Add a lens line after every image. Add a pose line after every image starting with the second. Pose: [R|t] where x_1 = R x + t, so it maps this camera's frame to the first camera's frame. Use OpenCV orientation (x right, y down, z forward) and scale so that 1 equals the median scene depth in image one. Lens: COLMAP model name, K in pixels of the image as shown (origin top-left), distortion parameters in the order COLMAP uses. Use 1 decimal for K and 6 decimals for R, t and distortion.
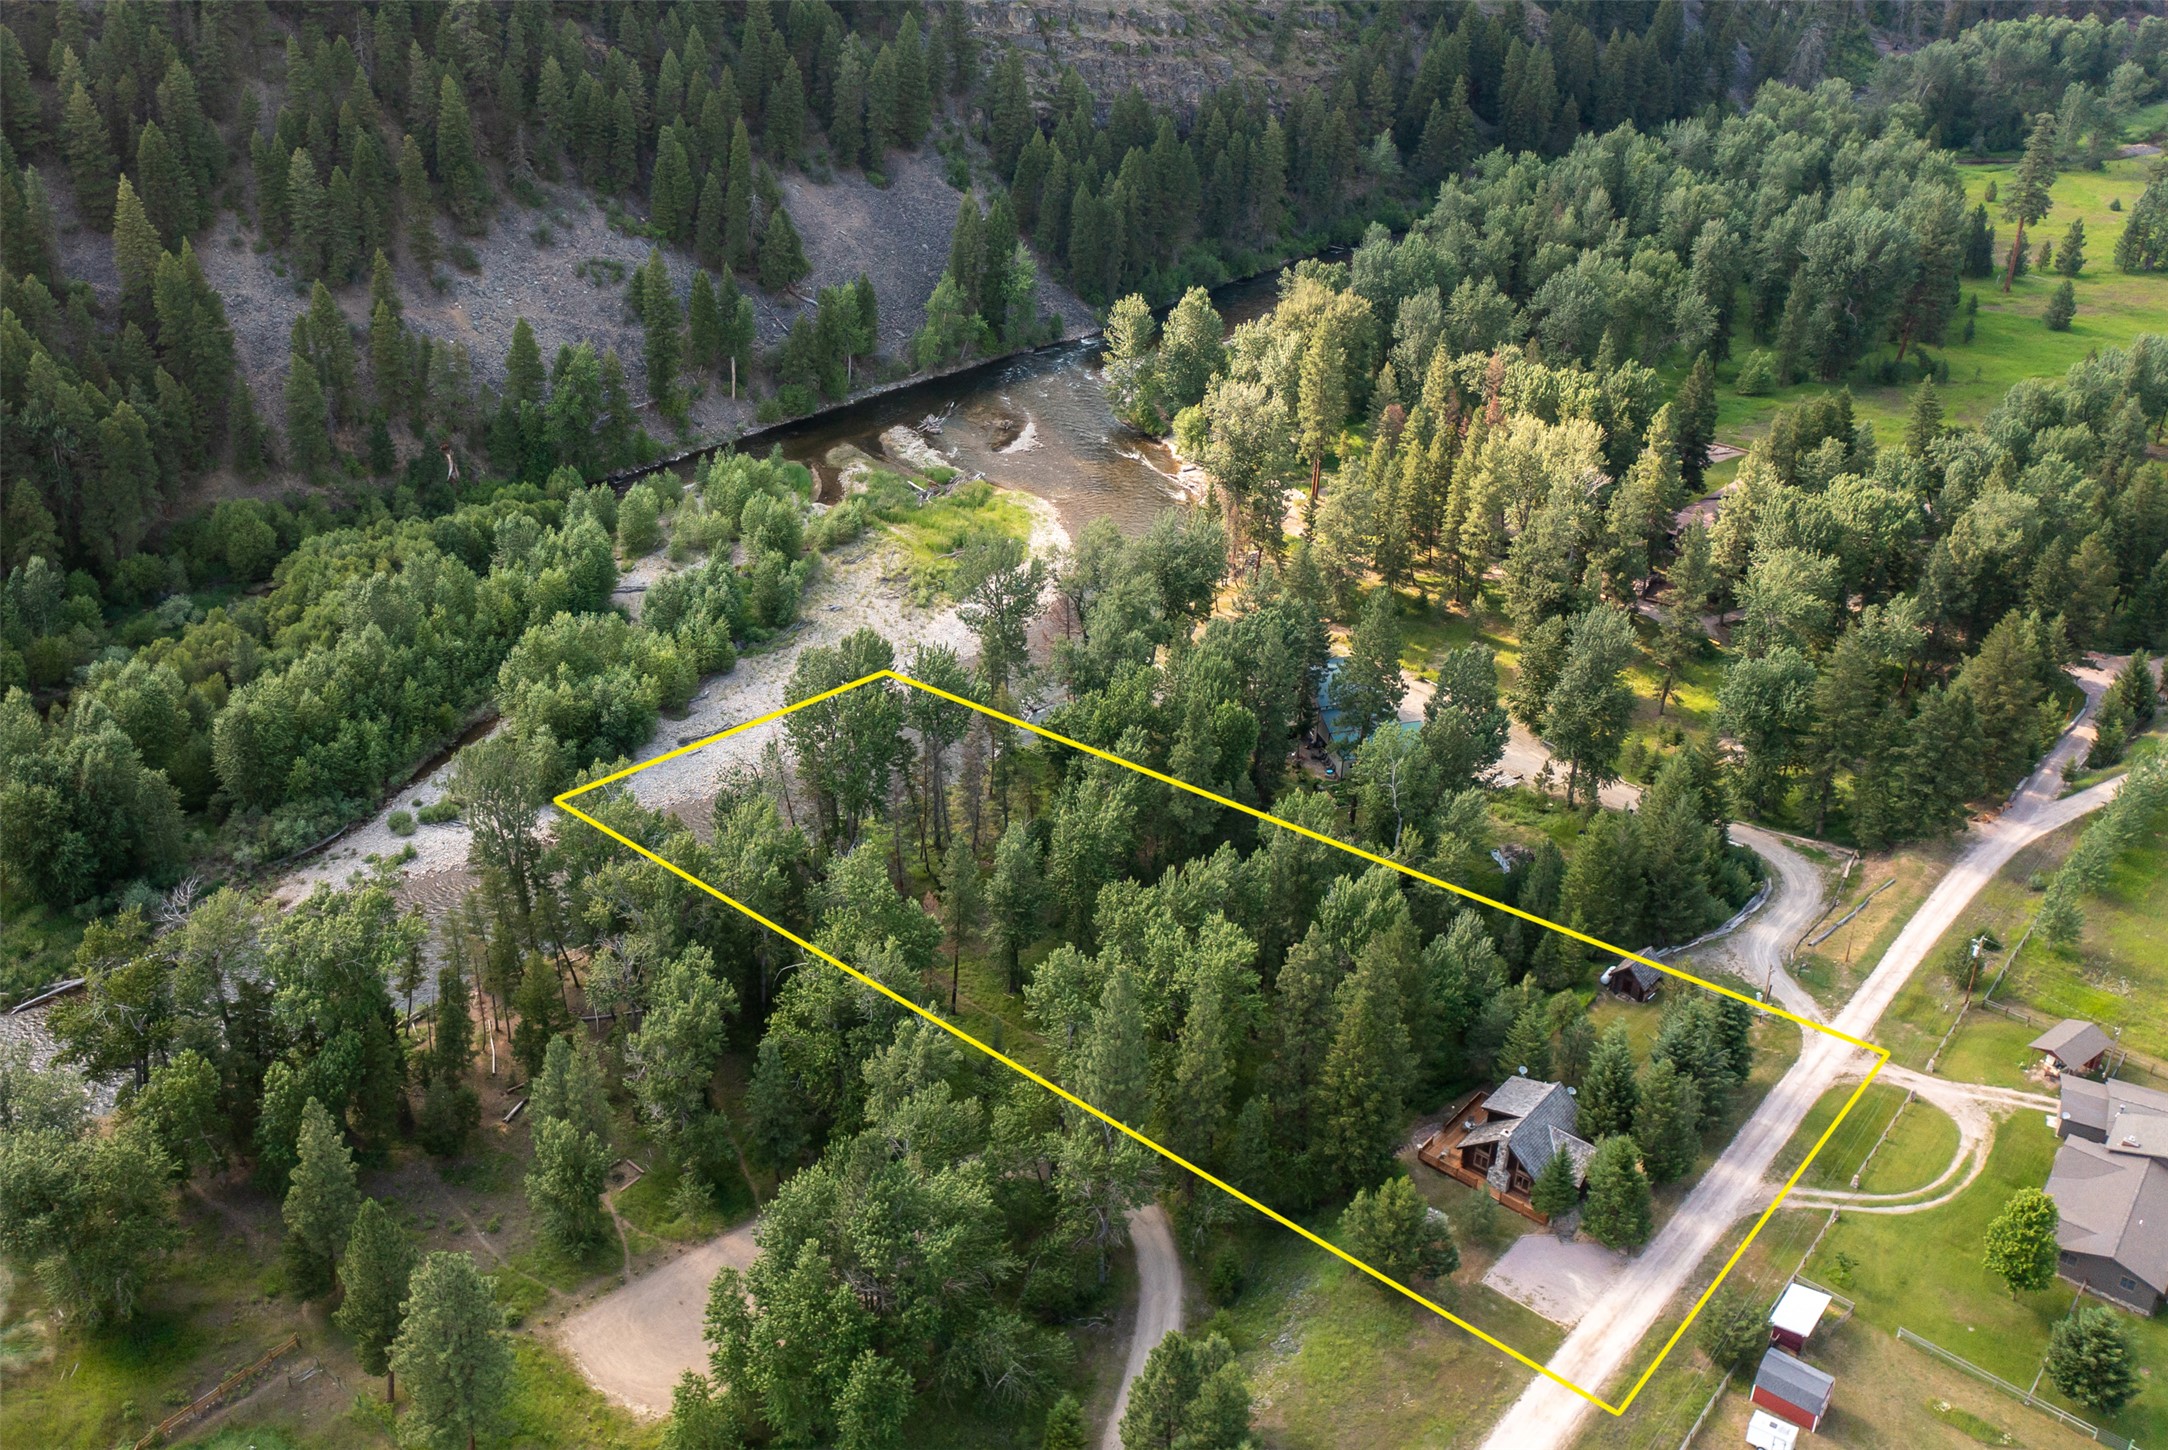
lens RADIAL K [[1722.3, 0, 1083.5], [0, 1722.3, 724.2], [0, 0, 1]] dist [-0.008866, -0.000667]
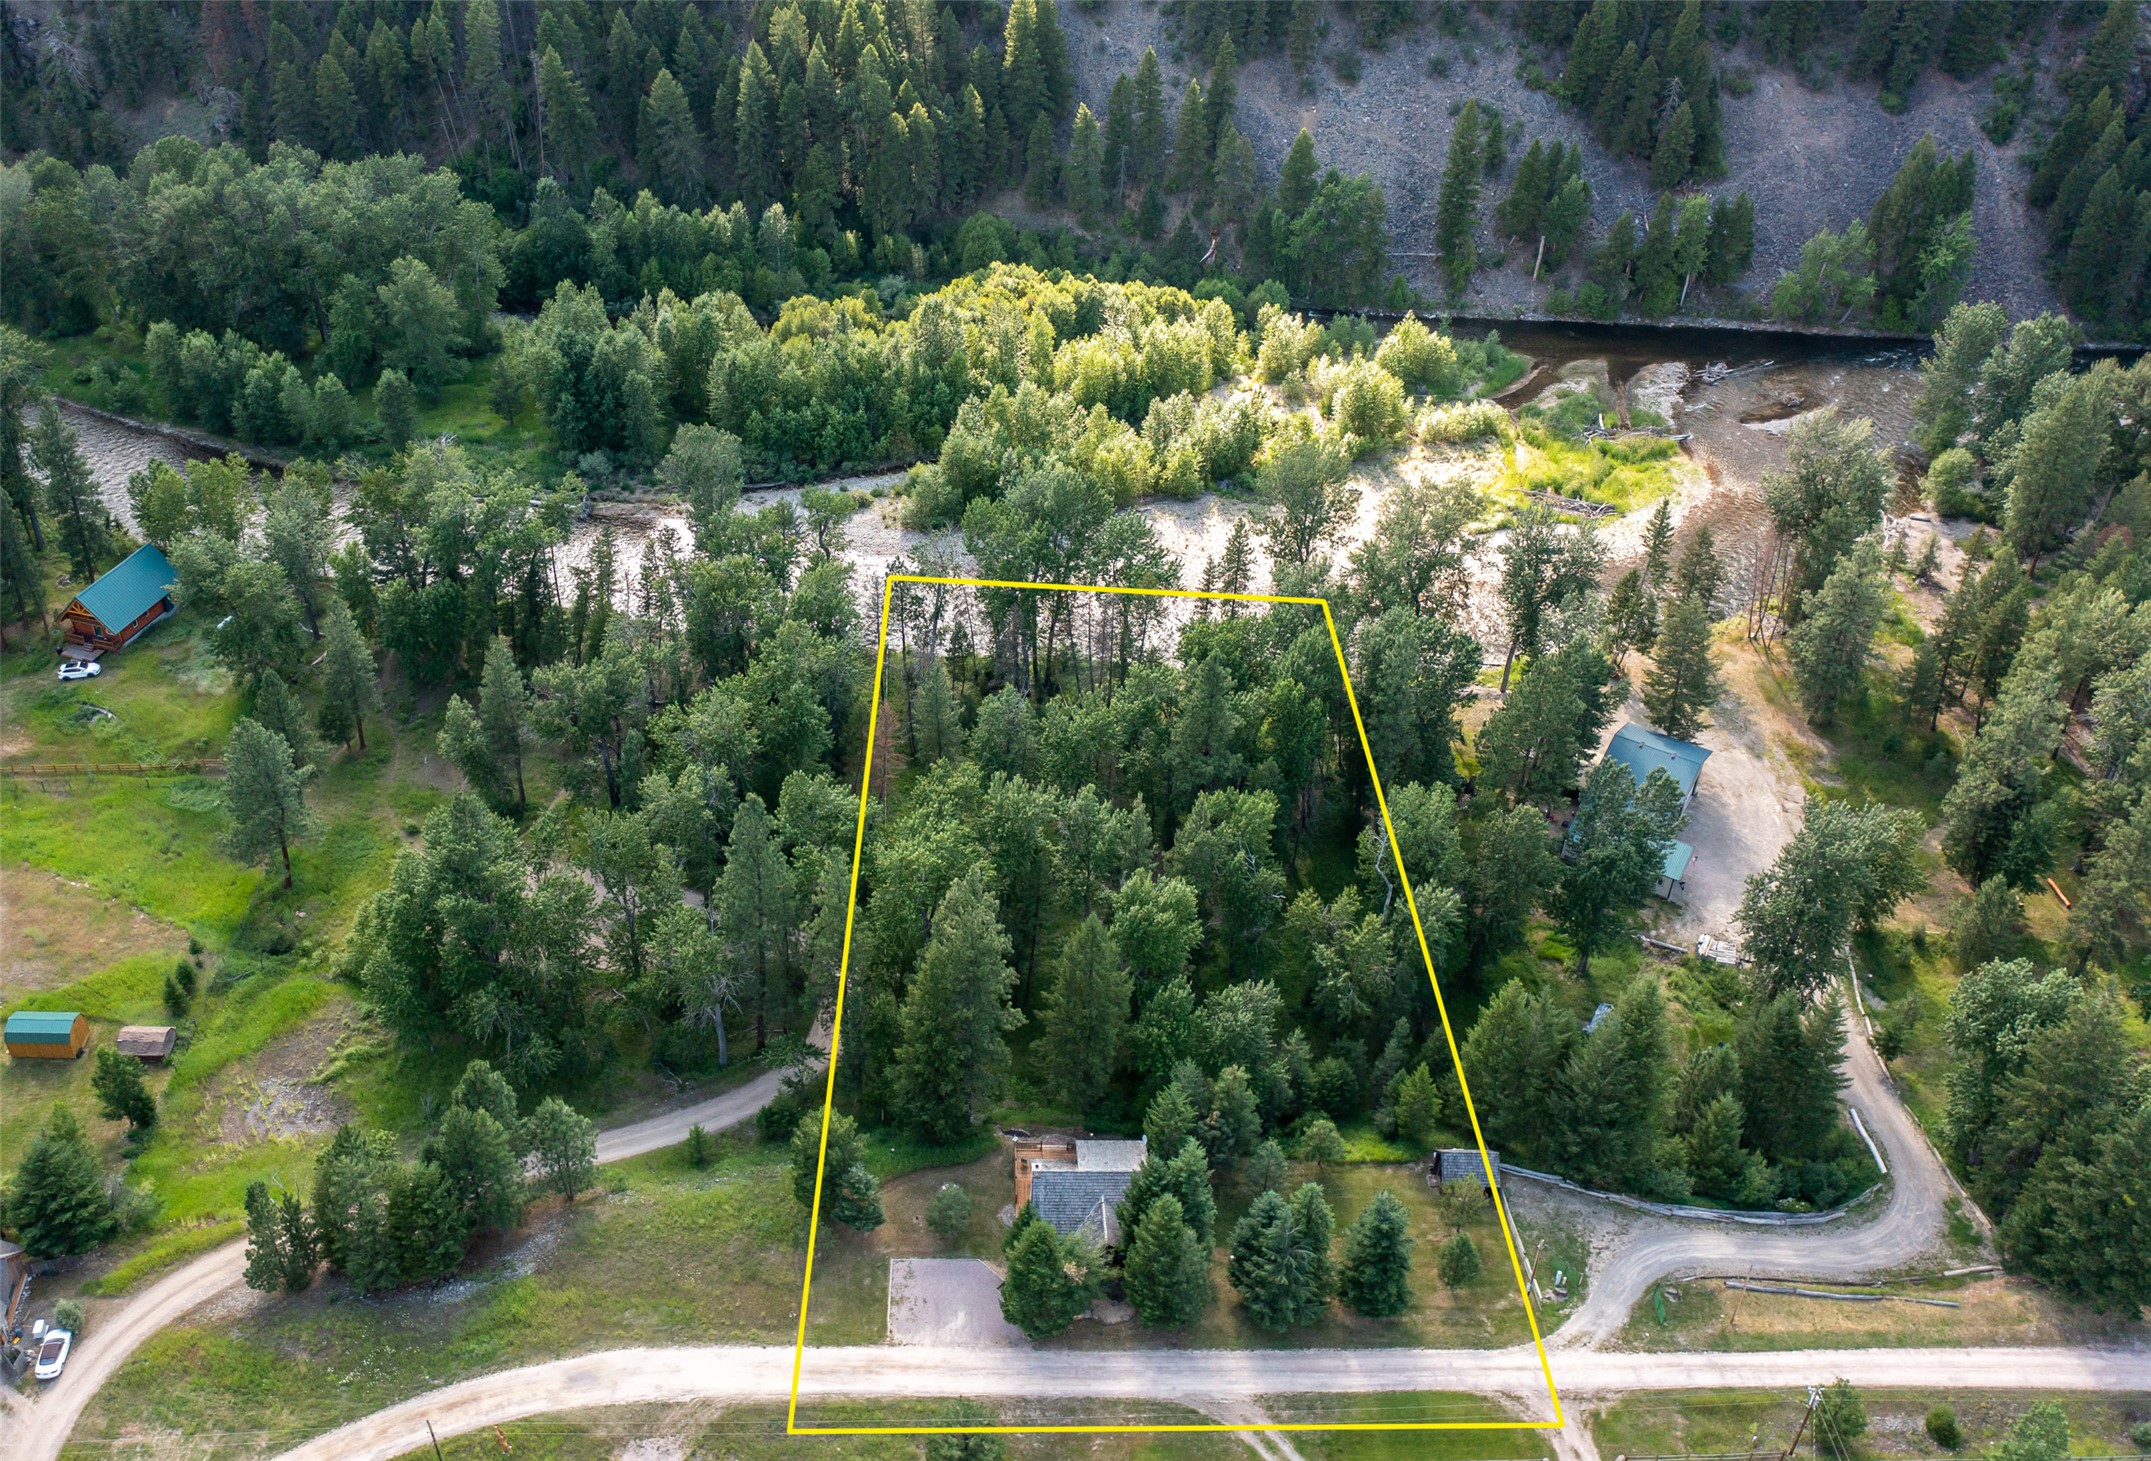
lens RADIAL K [[1794.3, 0, 1075.2], [0, 1794.3, 731.3], [0, 0, 1]] dist [-0.014870, -0.003454]
pose [[0.698233, 0.429229, -0.572916, 0.477834], [-0.390502, 0.899123, 0.197703, -0.107696], [0.599982, 0.085682, 0.795412, 0.169670]]
